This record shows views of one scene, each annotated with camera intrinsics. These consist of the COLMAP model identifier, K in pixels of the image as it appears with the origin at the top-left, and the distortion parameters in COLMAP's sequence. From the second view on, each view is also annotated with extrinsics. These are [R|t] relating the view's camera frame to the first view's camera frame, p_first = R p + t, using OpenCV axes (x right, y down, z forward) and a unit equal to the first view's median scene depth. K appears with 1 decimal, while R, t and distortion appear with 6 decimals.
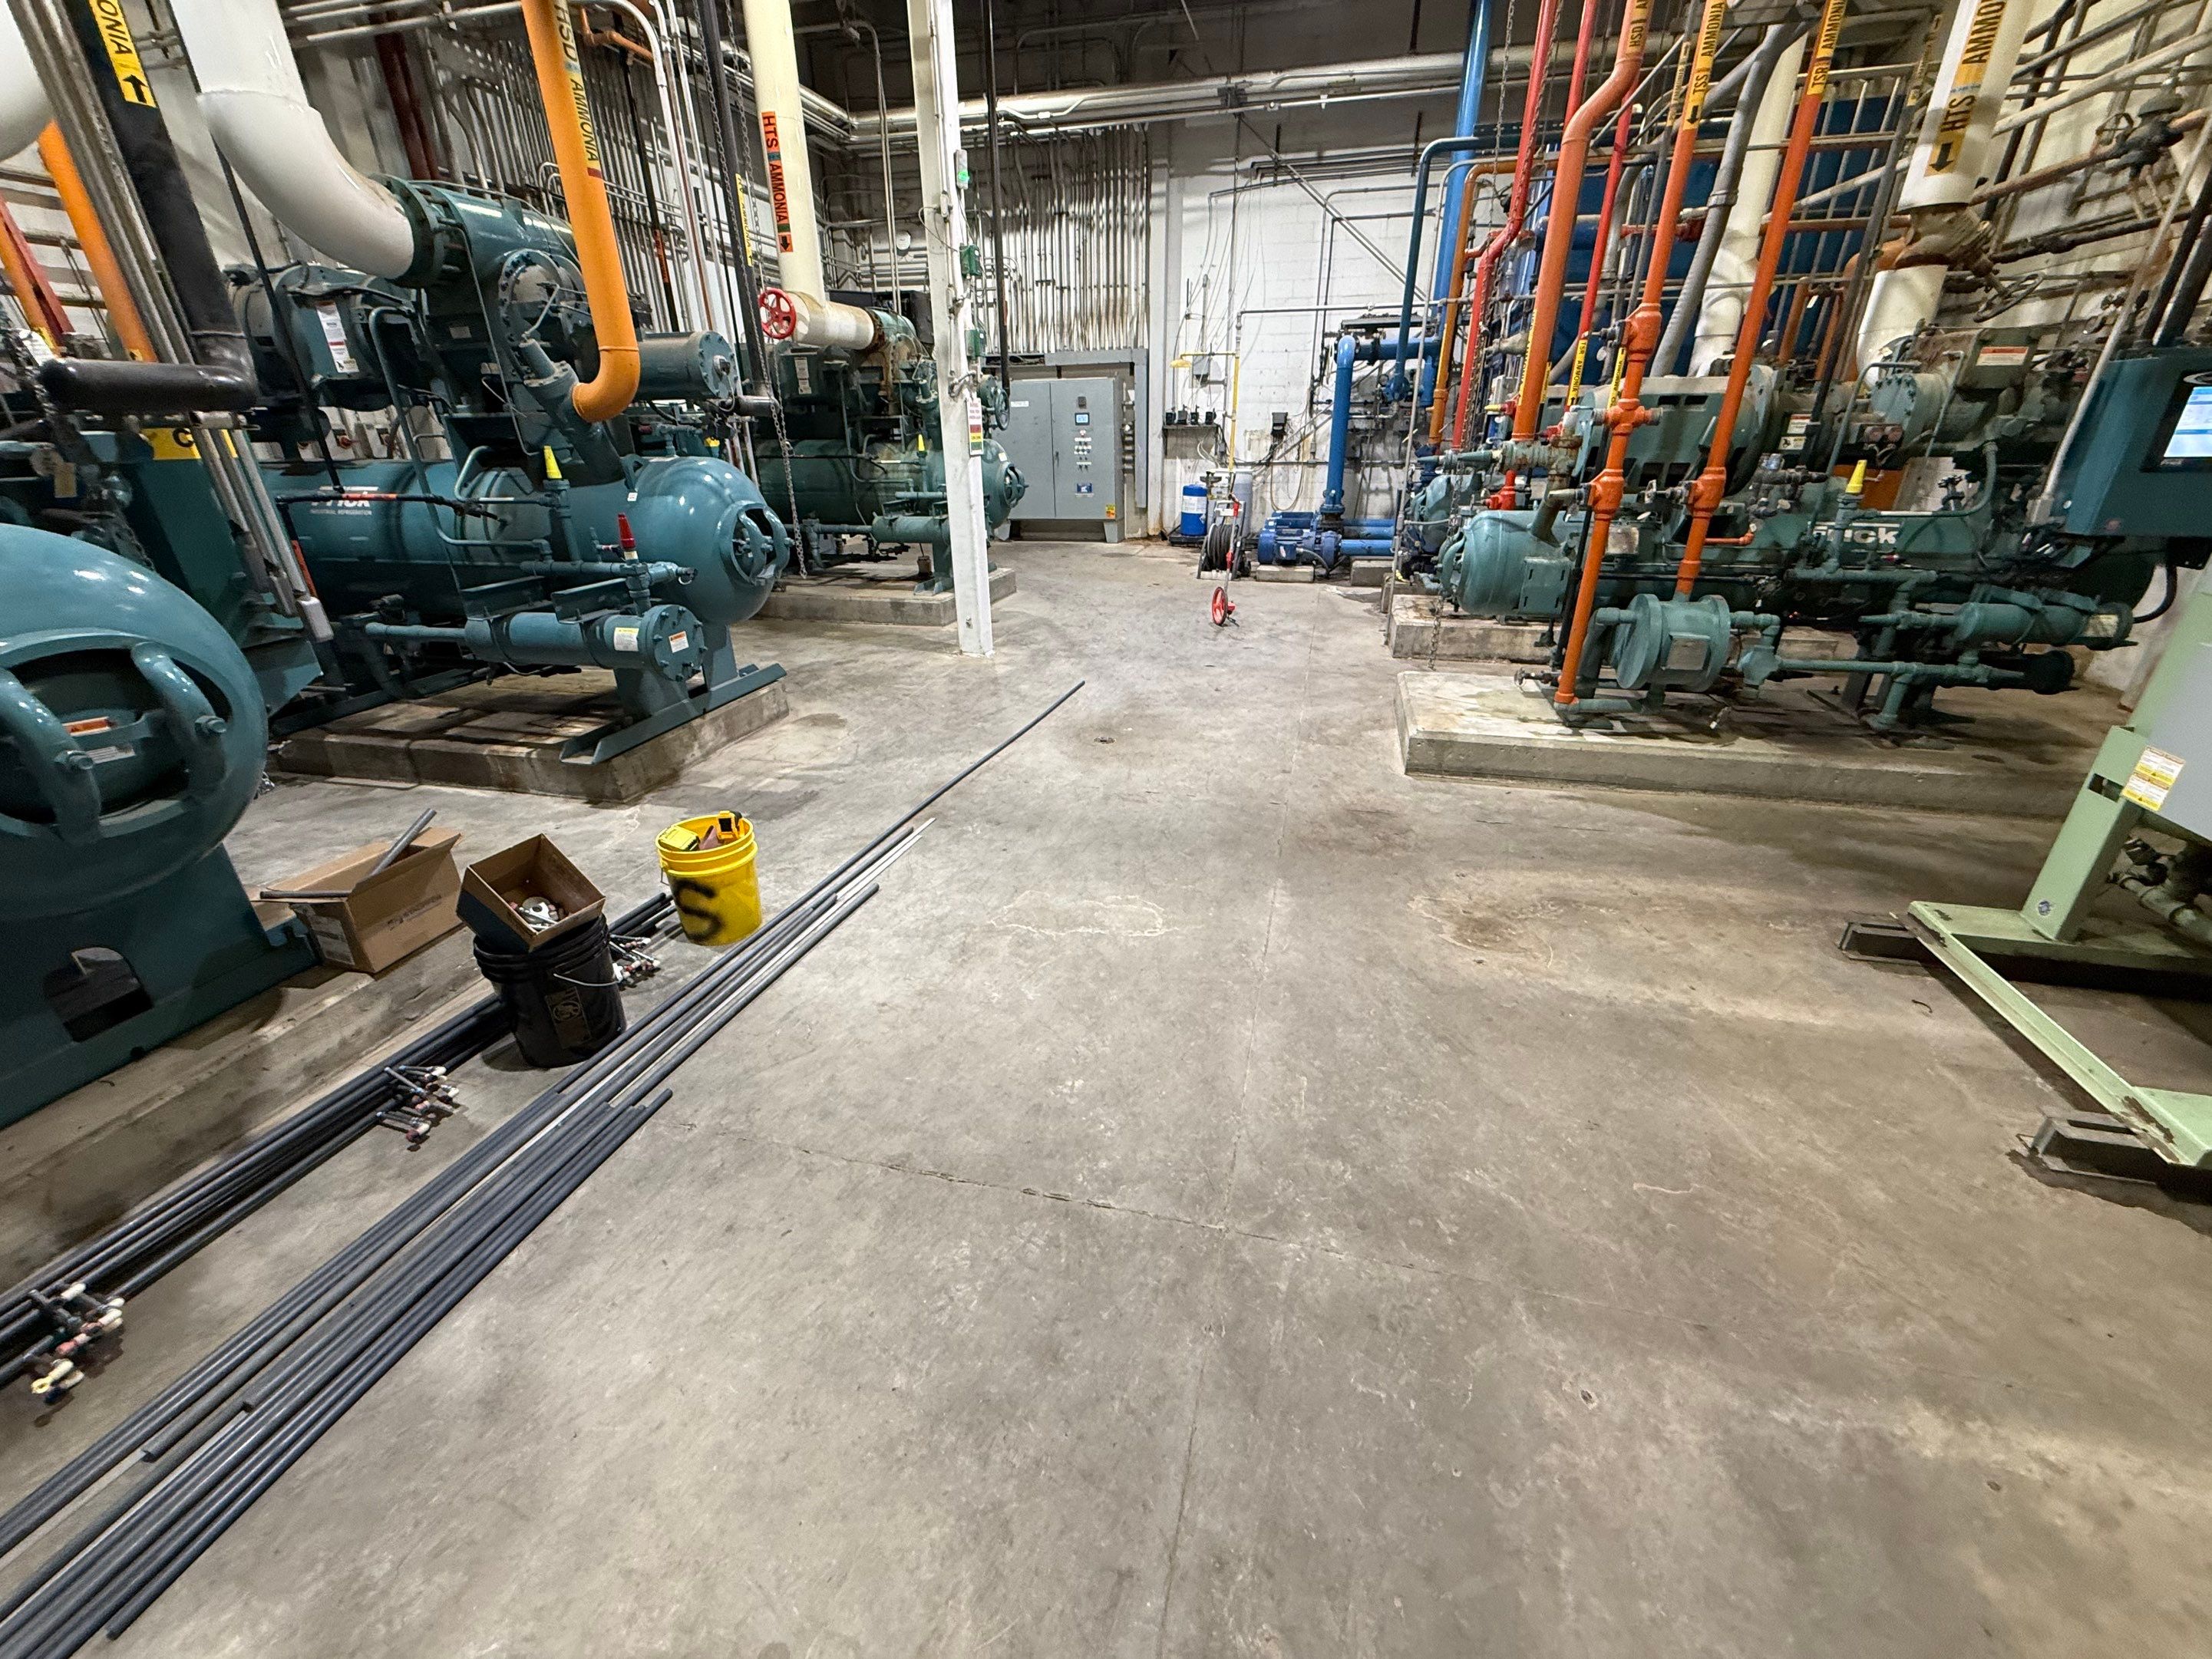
lens RADIAL K [[878.6, 0, 1100.2], [0, 878.6, 829.6], [0, 0, 1]] dist [0.000294, -0.000275]
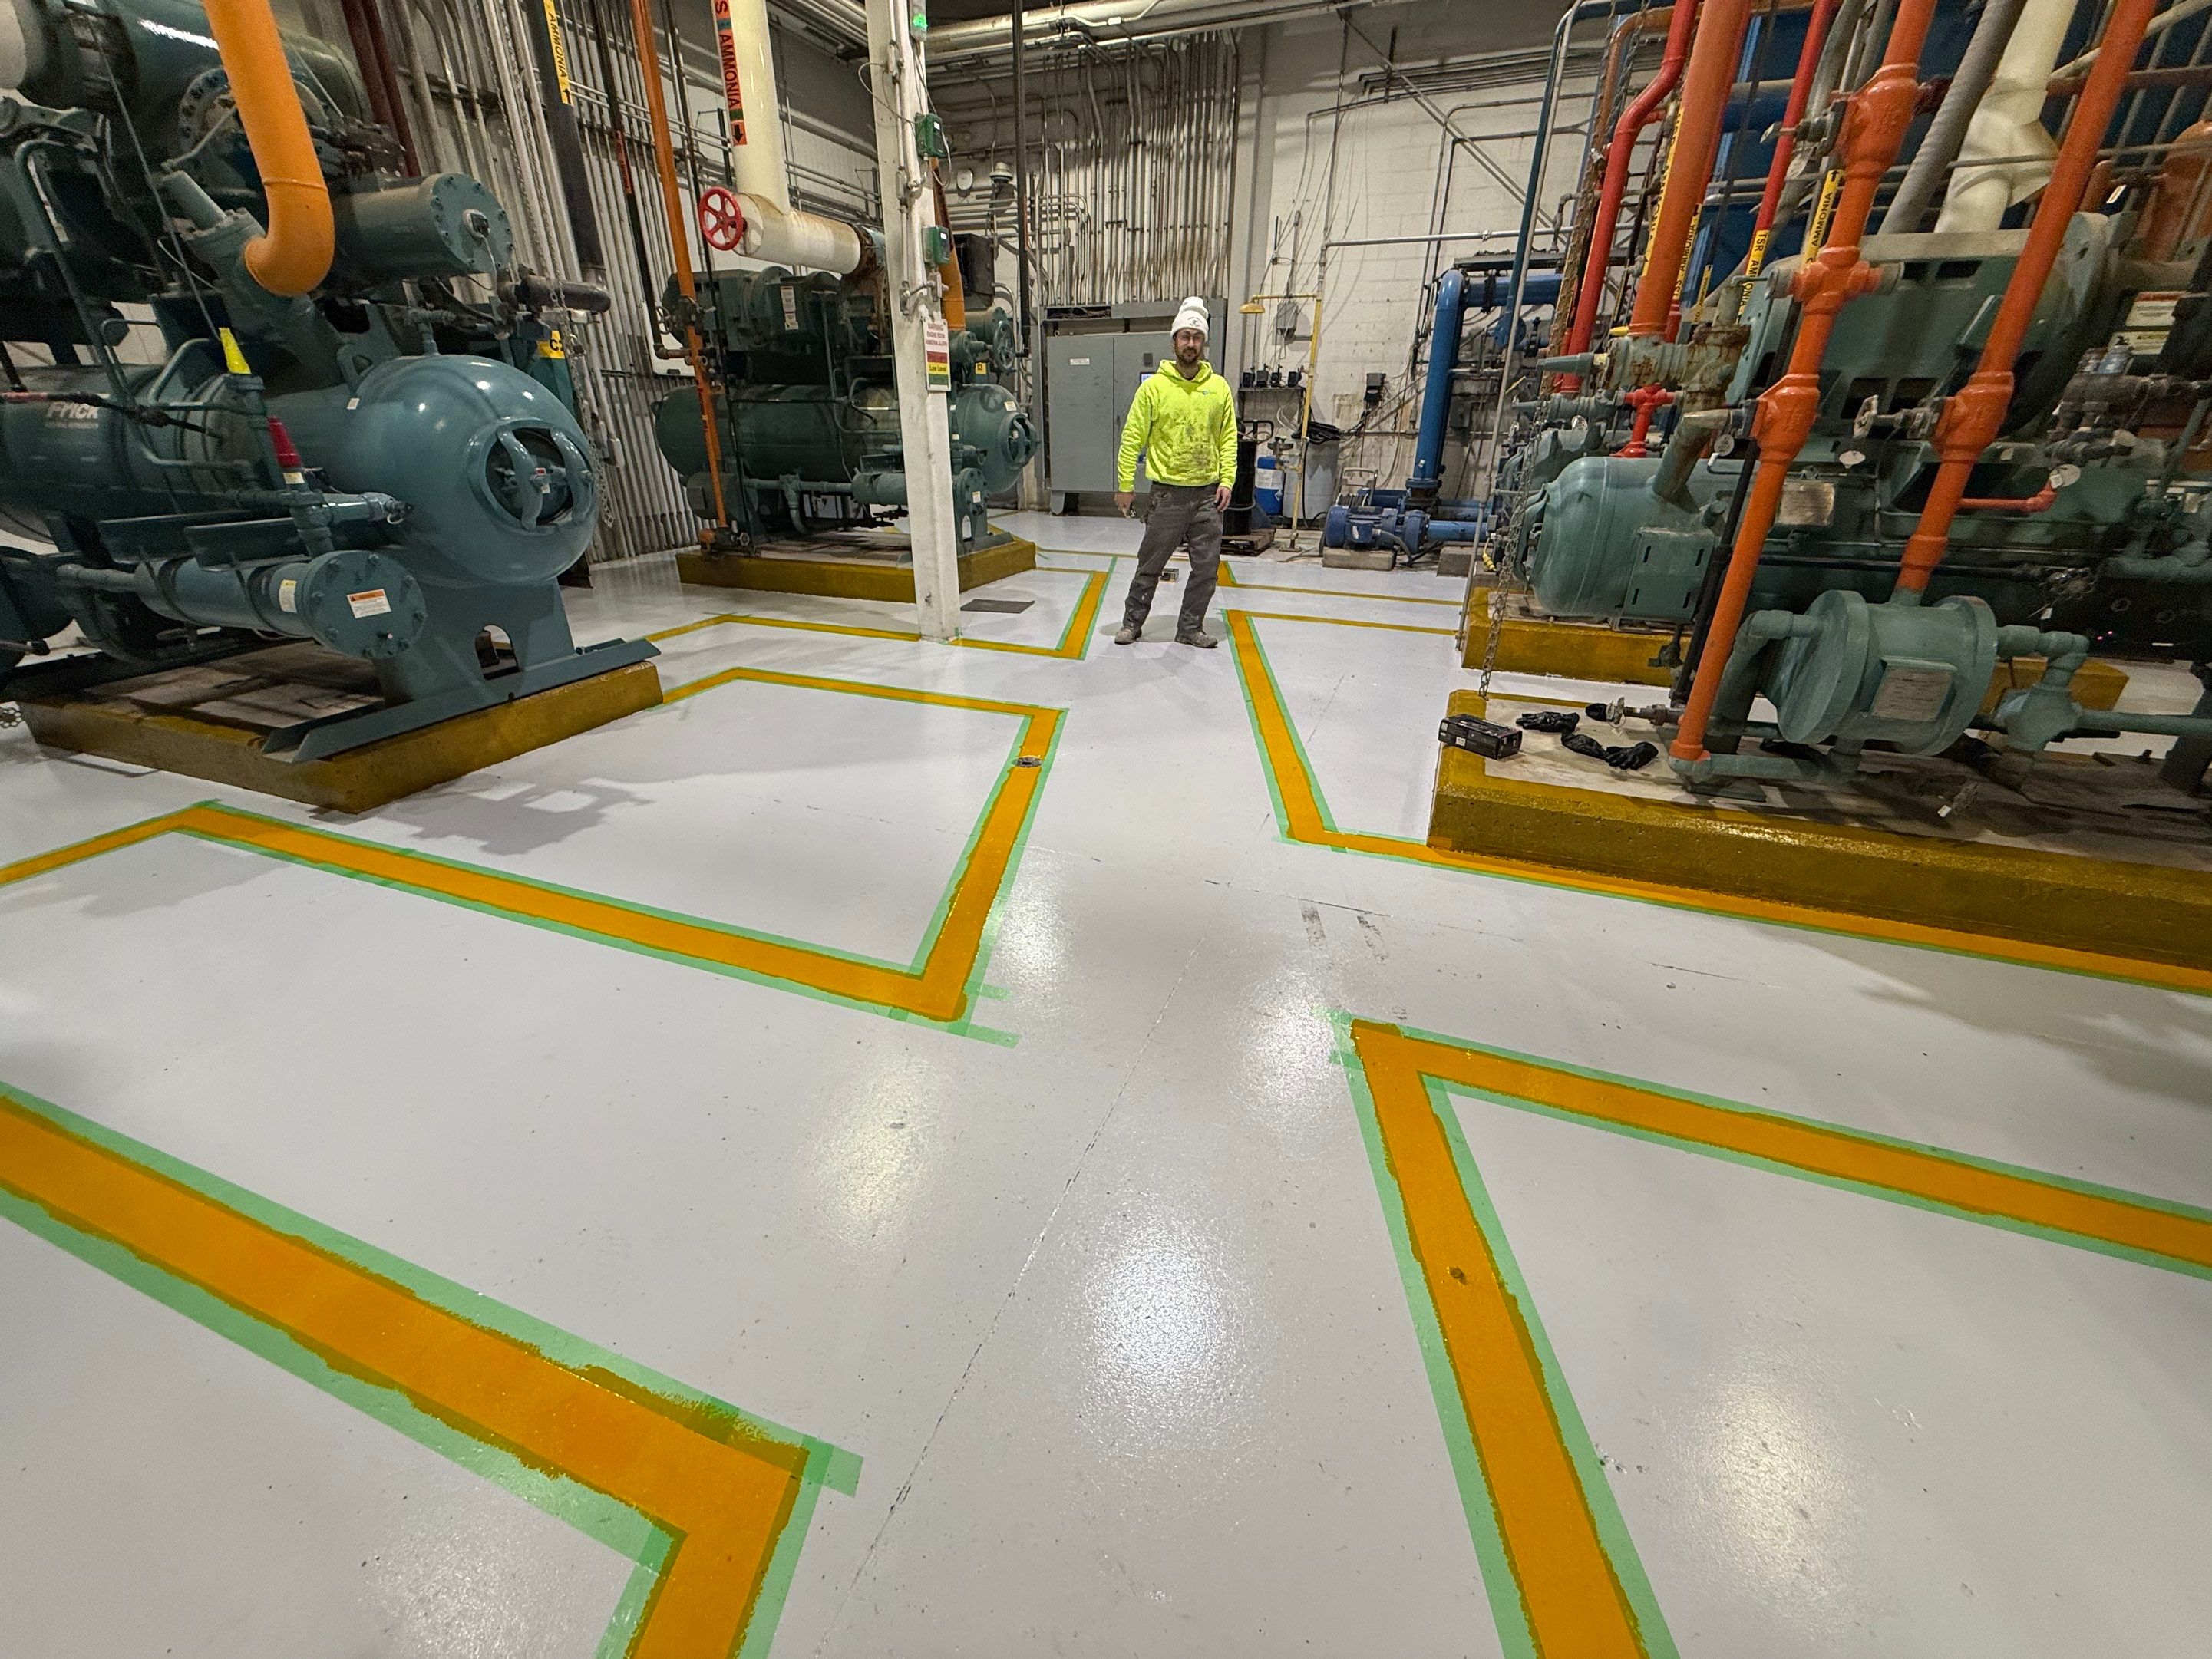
lens RADIAL K [[880.6, 0, 1096.6], [0, 880.6, 827.1], [0, 0, 1]] dist [0.000315, -0.000463]
pose [[0.991007, 0.069878, -0.114112, 0.091948], [-0.068672, 0.997534, 0.014468, -0.037608], [0.114841, -0.006502, 0.993363, 0.160713]]
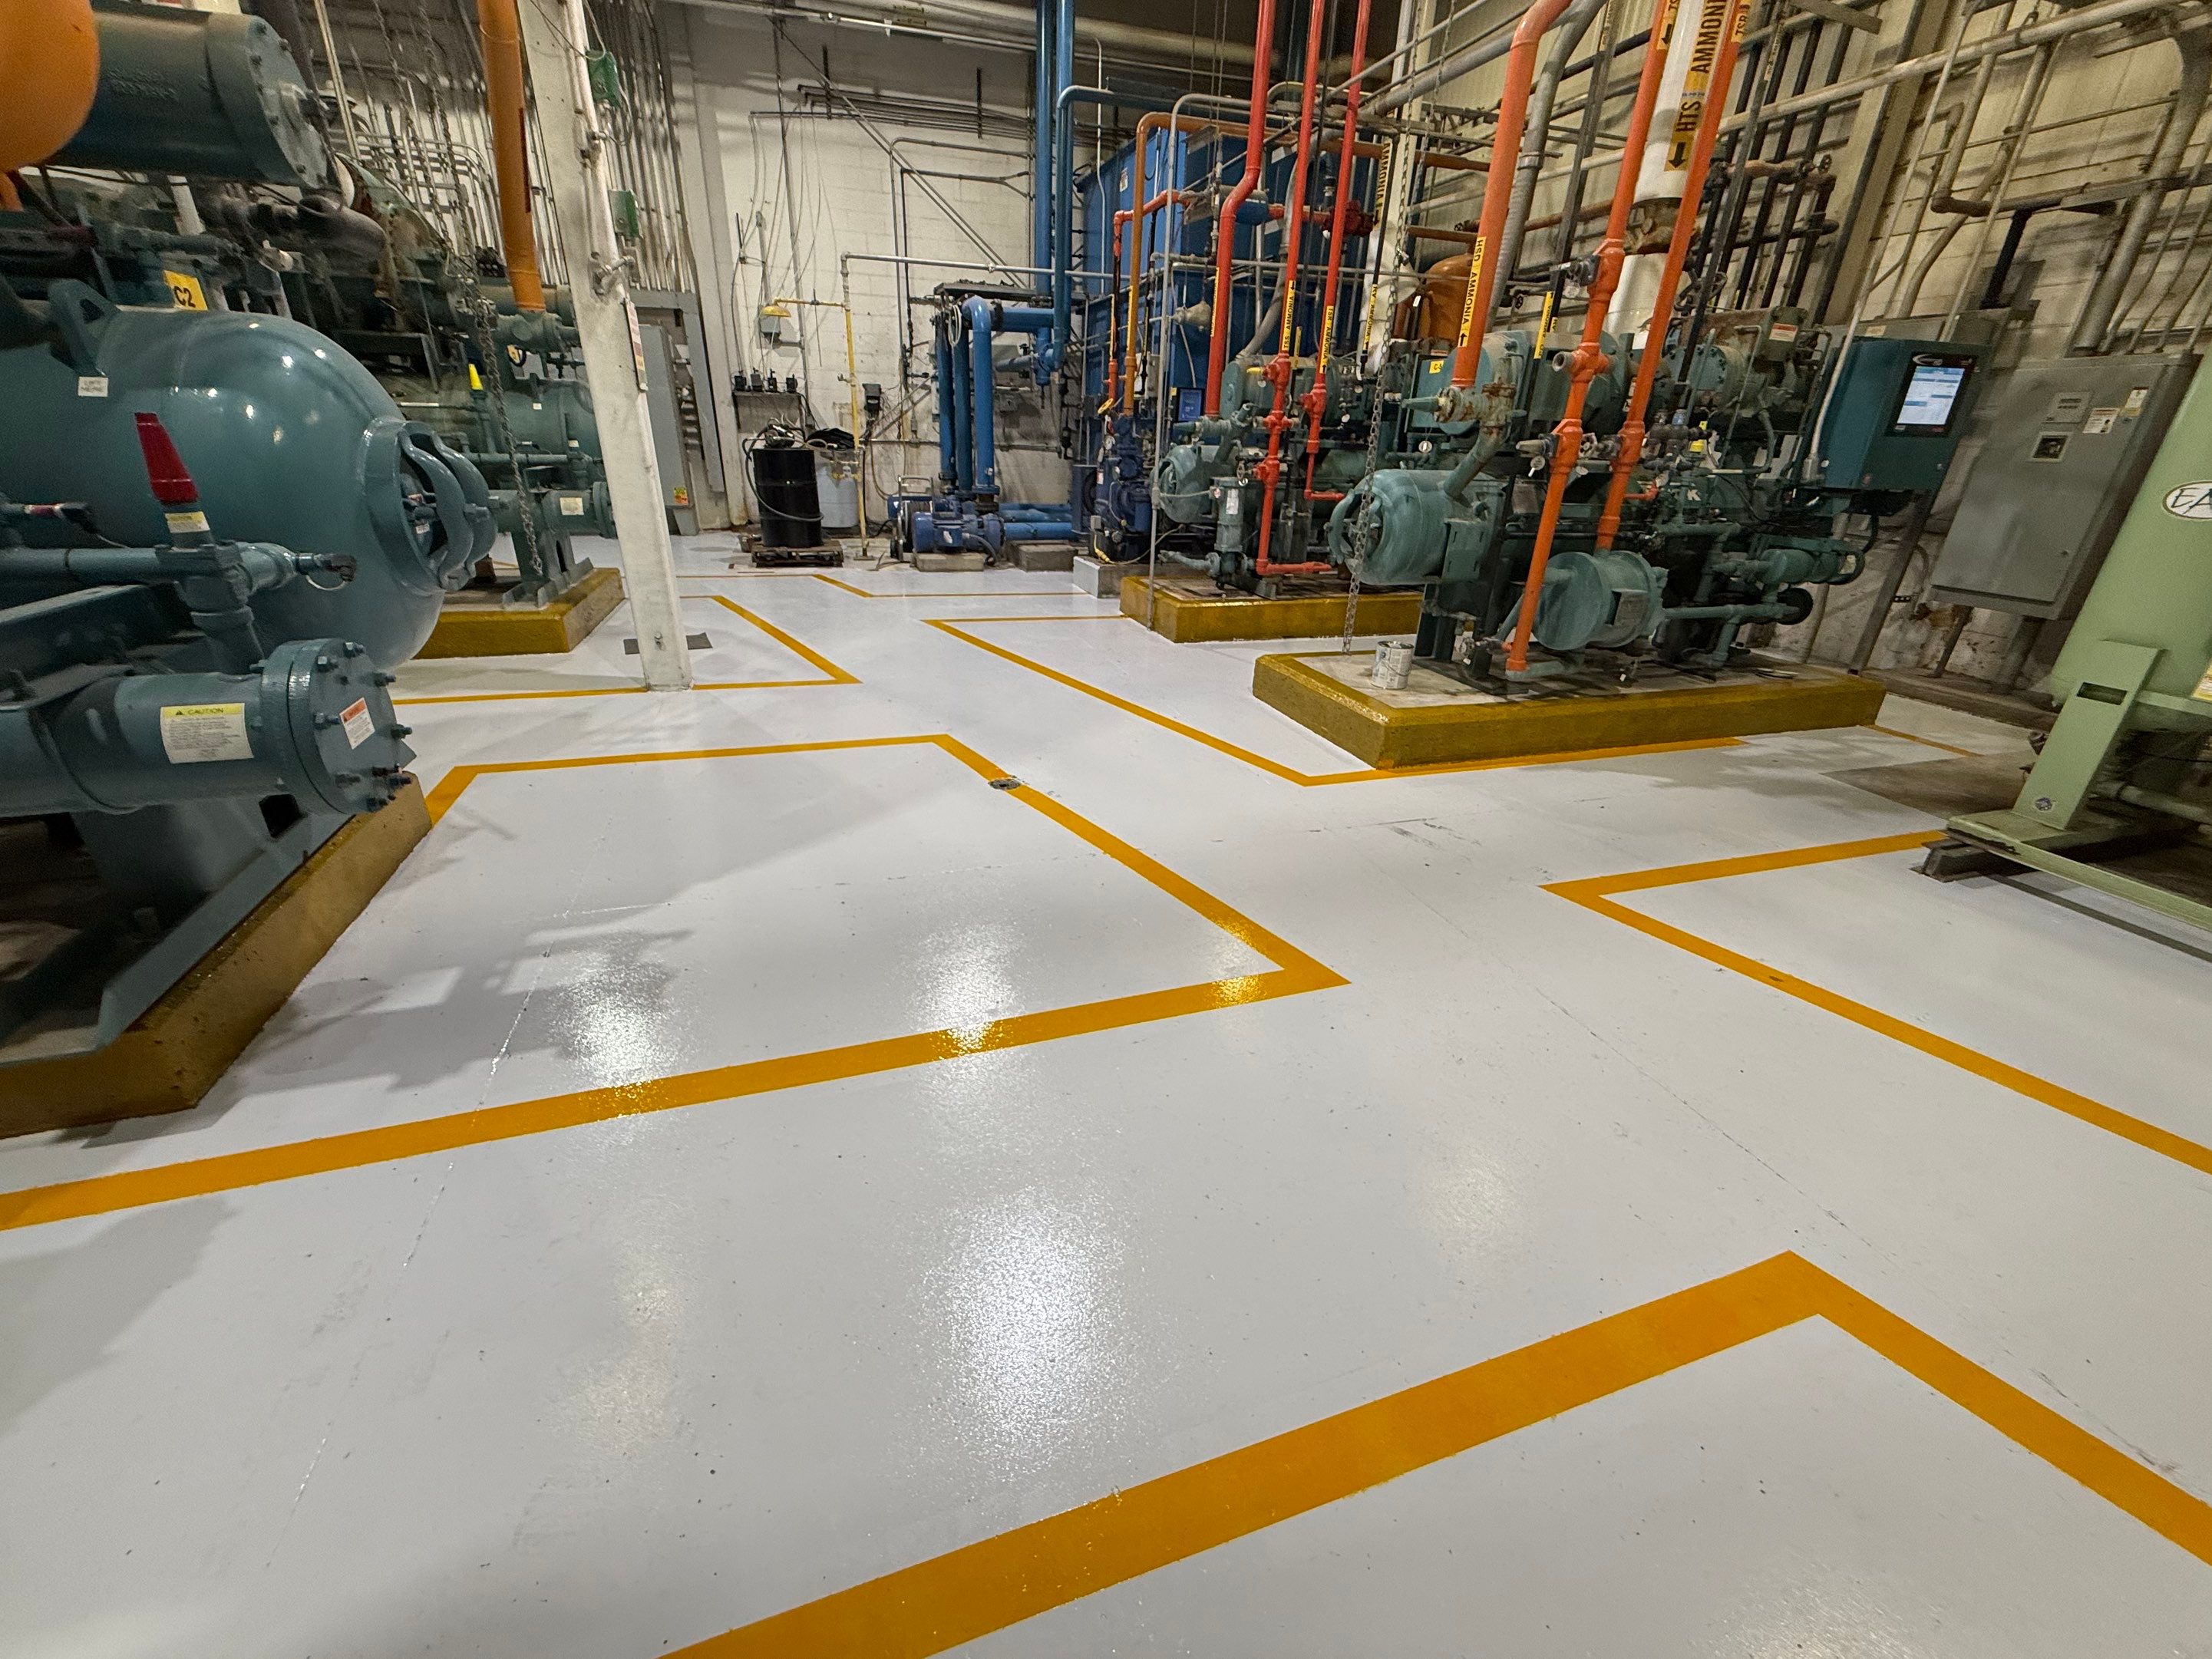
lens RADIAL K [[880.6, 0, 1096.6], [0, 880.6, 827.1], [0, 0, 1]] dist [0.000315, -0.000463]
pose [[0.851439, -0.182544, 0.491660, -0.178074], [0.183148, 0.981942, 0.047408, -0.053229], [-0.491435, 0.049681, 0.869496, 0.202511]]
